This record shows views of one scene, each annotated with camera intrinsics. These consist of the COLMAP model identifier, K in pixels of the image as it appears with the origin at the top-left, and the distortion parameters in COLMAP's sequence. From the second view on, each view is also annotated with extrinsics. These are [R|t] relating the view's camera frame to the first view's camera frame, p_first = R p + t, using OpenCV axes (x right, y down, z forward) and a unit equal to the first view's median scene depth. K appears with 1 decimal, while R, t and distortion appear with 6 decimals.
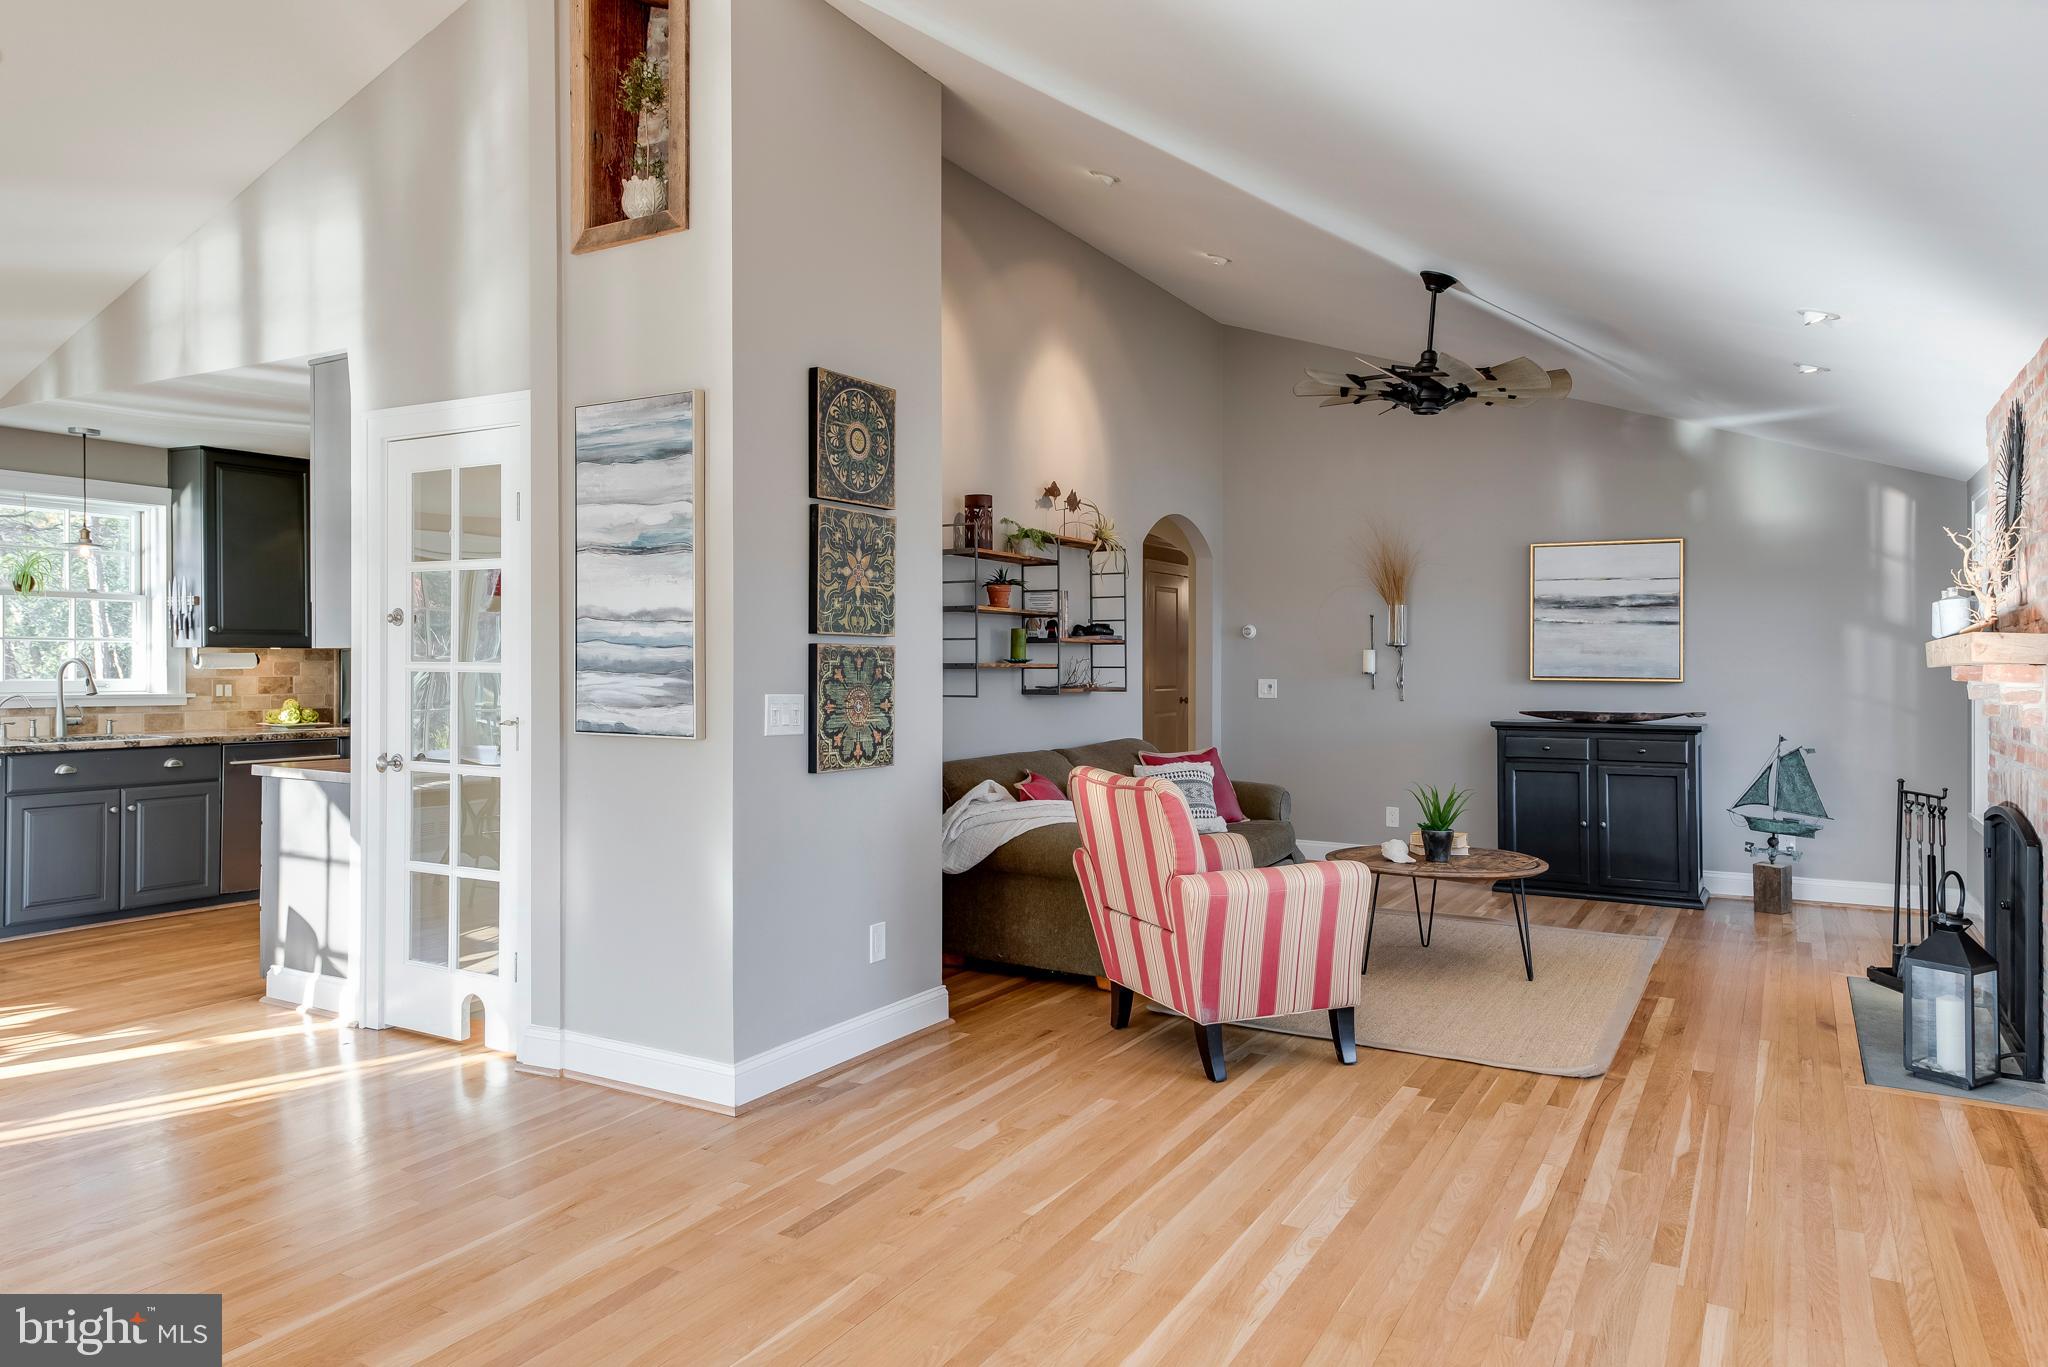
lens RADIAL K [[1336.5, 0, 1024.0], [0, 1336.5, 683.5], [0, 0, 1]] dist [0.003576, 0.000710]
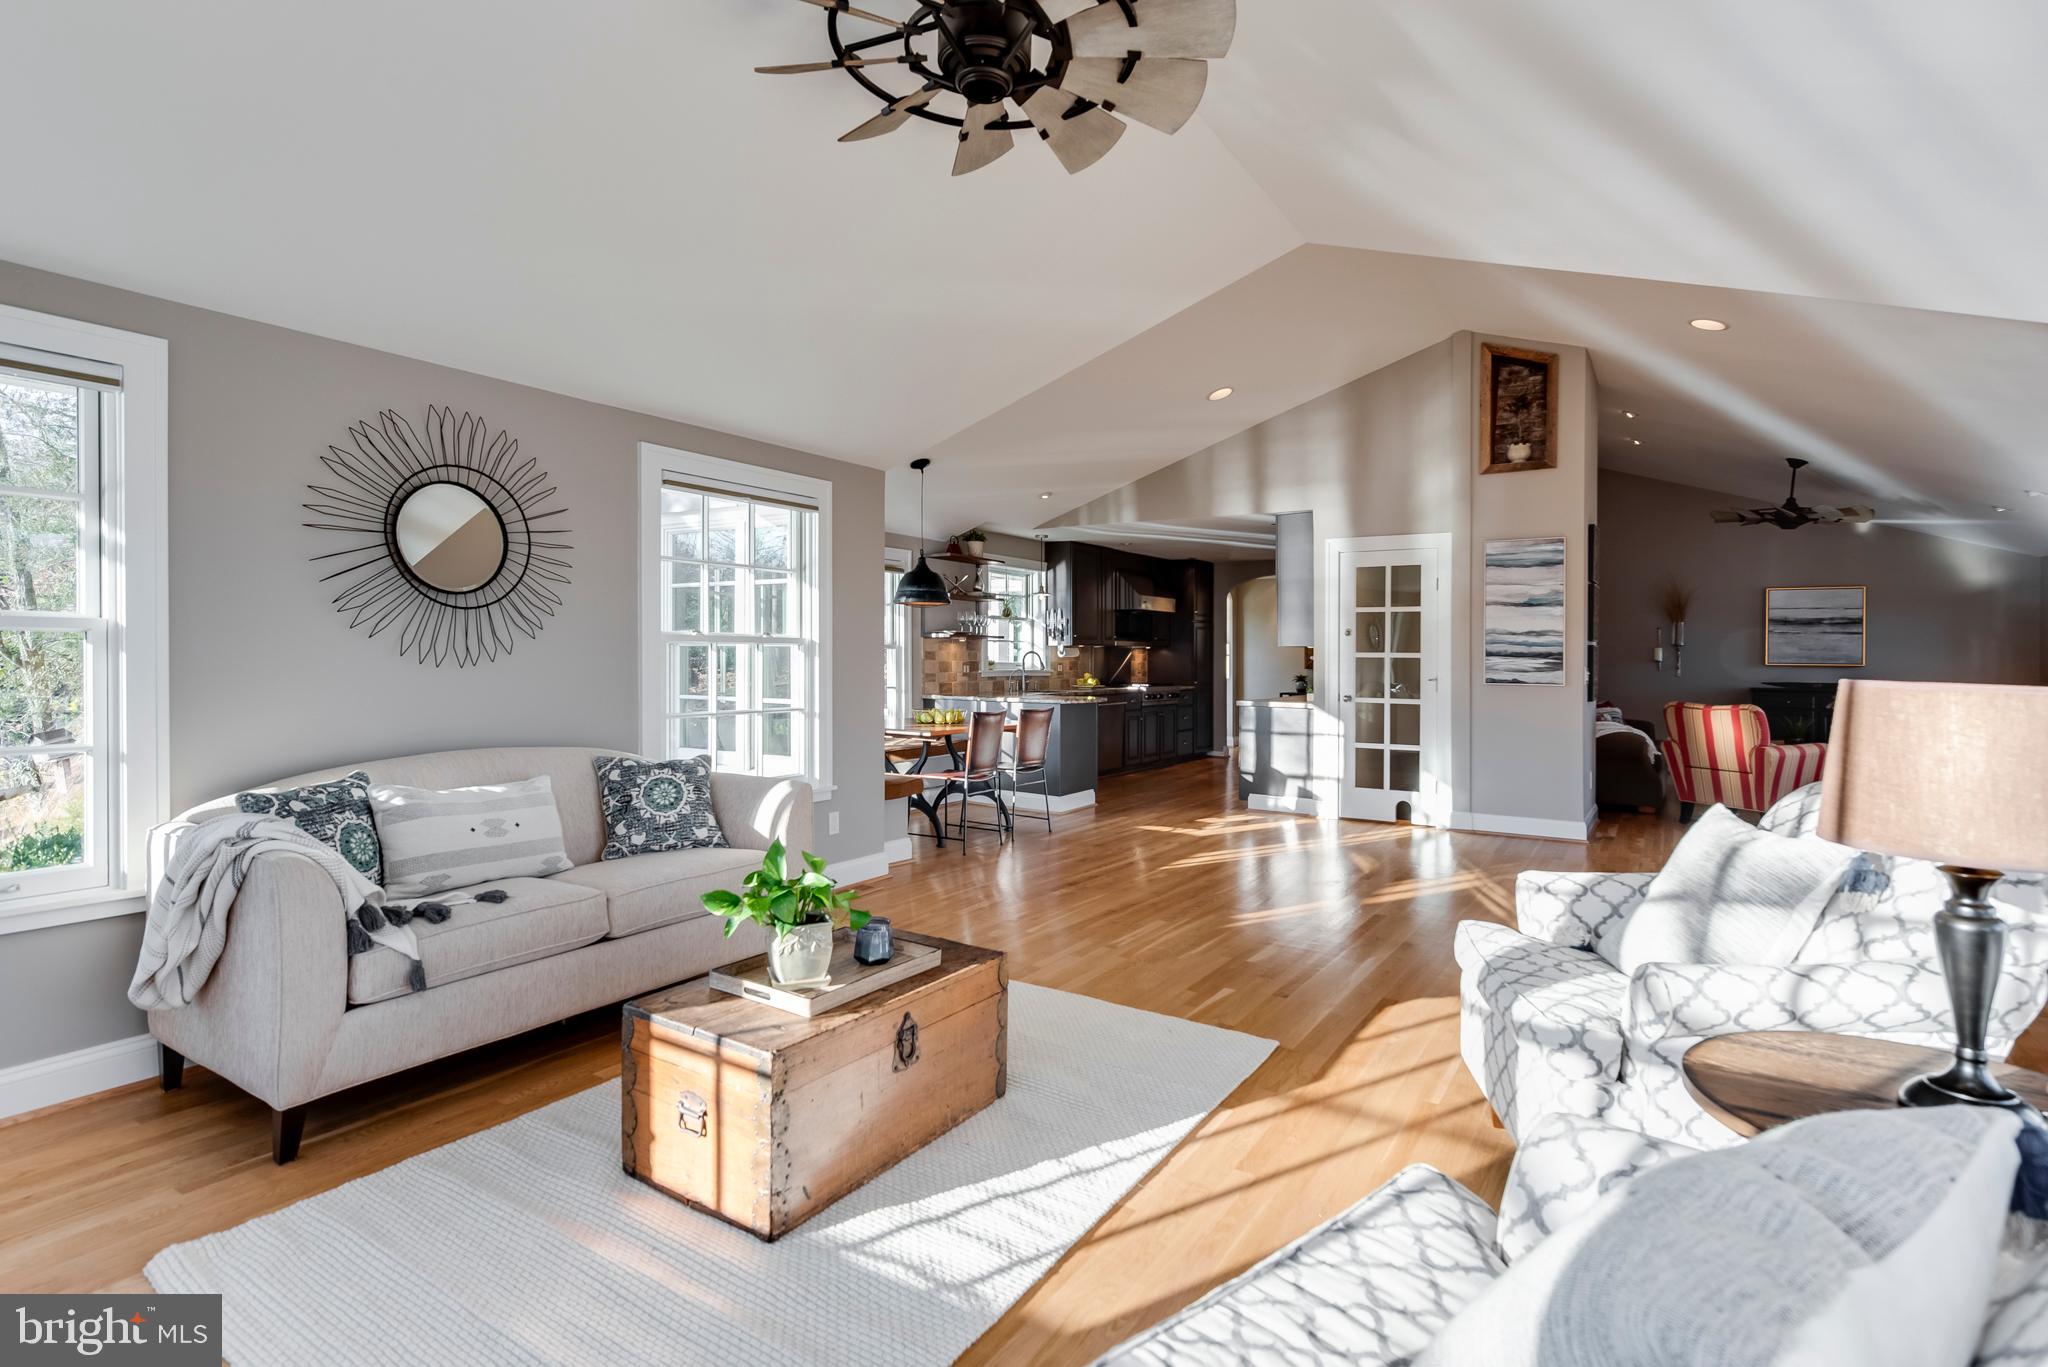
lens RADIAL K [[1025.7, 0, 999.5], [0, 1025.7, 661.5], [0, 0, 1]] dist [0.000611, -0.000111]
pose [[0.998066, 0.002628, -0.062108, -0.624037], [-0.003307, 0.999936, -0.010821, 0.012499], [0.062076, 0.011006, 0.998011, -0.480890]]
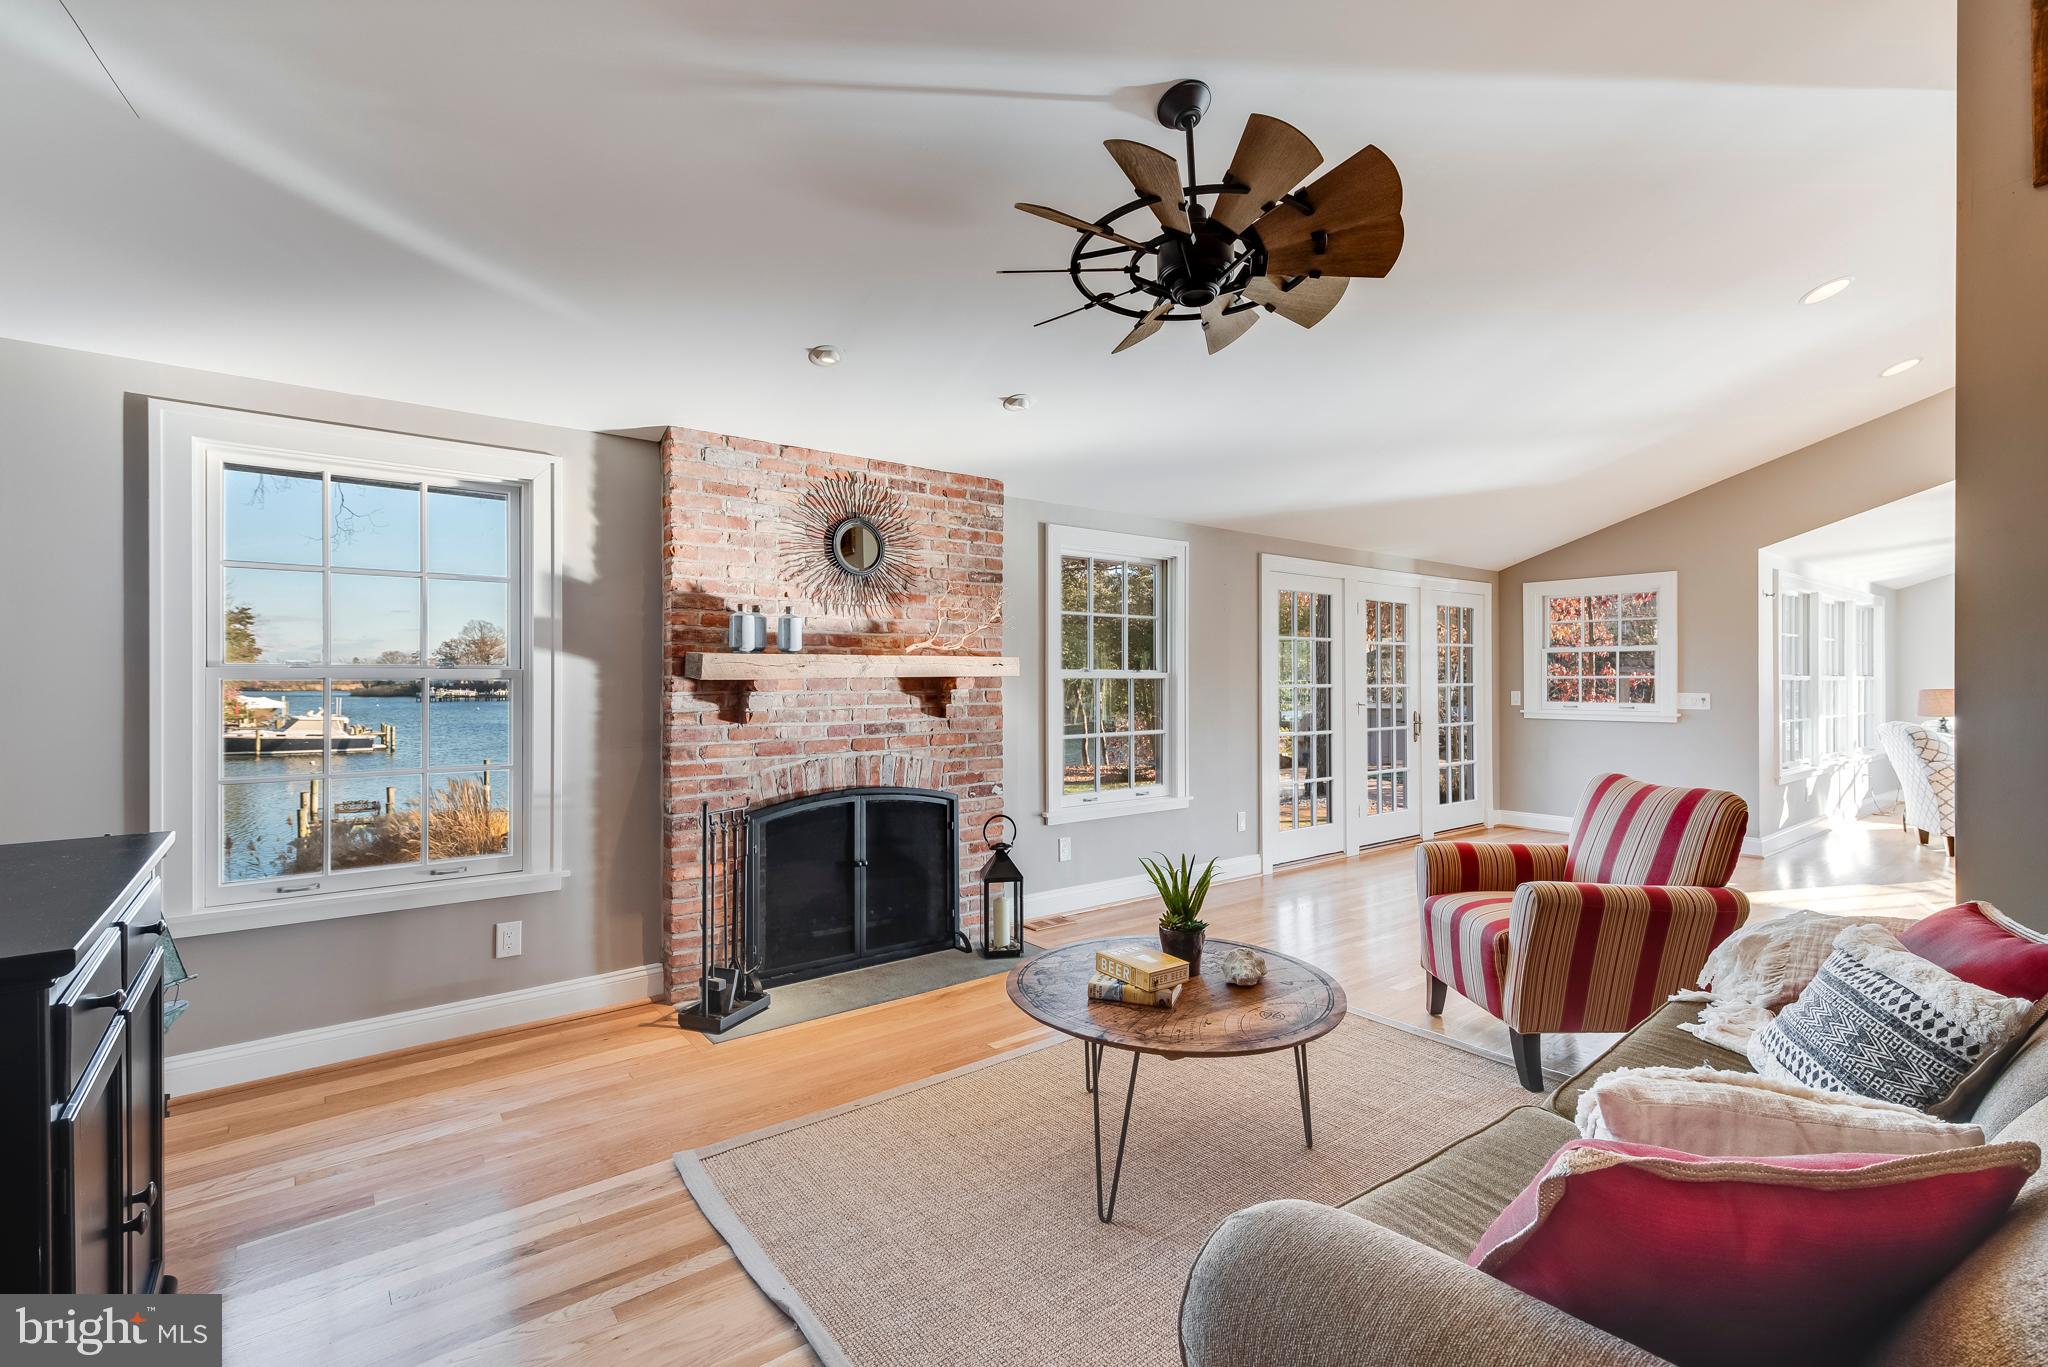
lens RADIAL K [[909.4, 0, 1024.0], [0, 909.4, 683.5], [0, 0, 1]] dist [0.000410, -0.000032]
pose [[-0.929225, -0.002228, 0.369508, 0.176504], [0.005134, 0.999807, 0.018939, -0.015800], [-0.369479, 0.019496, -0.929034, 1.171631]]
